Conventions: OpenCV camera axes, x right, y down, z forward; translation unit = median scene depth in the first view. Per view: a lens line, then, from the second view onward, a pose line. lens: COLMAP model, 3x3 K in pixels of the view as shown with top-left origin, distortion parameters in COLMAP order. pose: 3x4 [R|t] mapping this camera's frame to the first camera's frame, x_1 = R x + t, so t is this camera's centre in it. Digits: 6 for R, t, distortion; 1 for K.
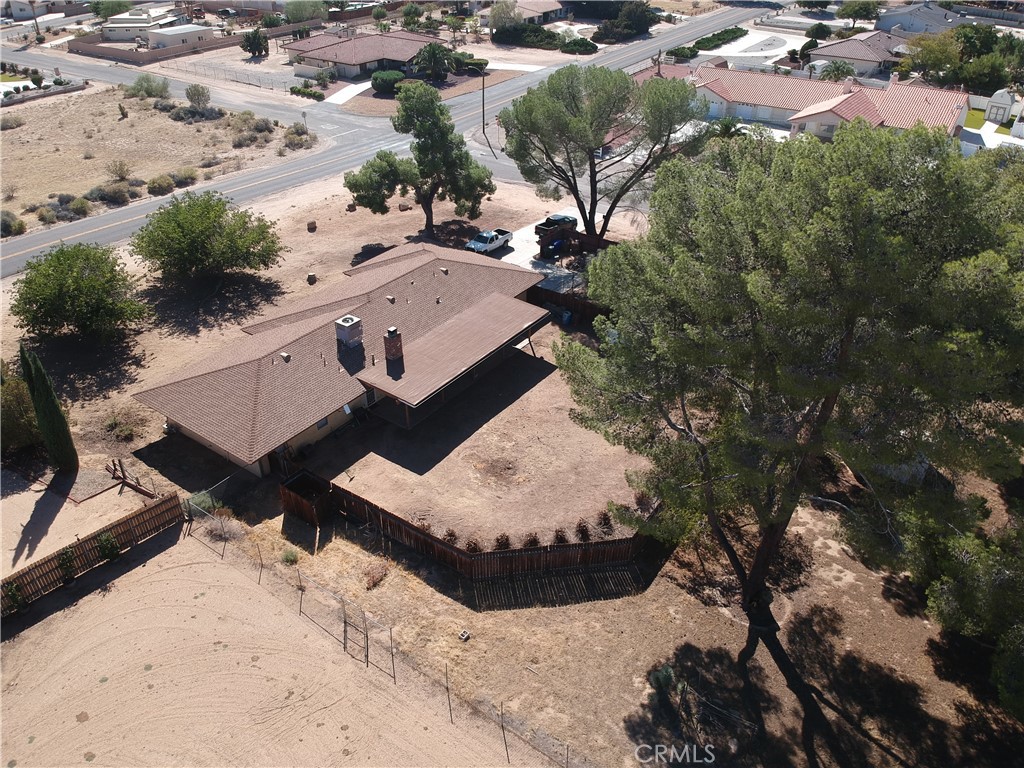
lens RADIAL K [[756.6, 0, 510.2], [0, 756.6, 381.5], [0, 0, 1]] dist [0.062559, -0.127176]
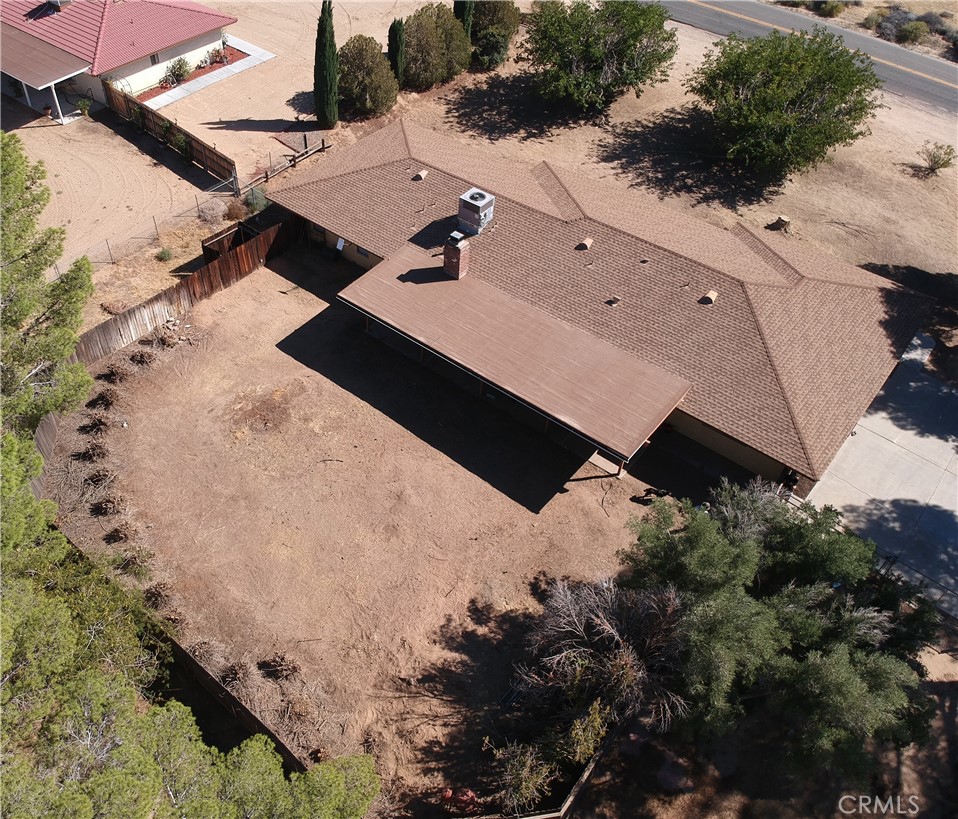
lens RADIAL K [[839.1, 0, 398.0], [0, 839.1, 377.9], [0, 0, 1]] dist [0.054034, -0.127394]
pose [[-0.106506, 0.687826, -0.718020, 0.510688], [-0.529560, 0.571950, 0.626450, -0.464273], [0.841560, 0.446955, 0.303329, 0.799508]]
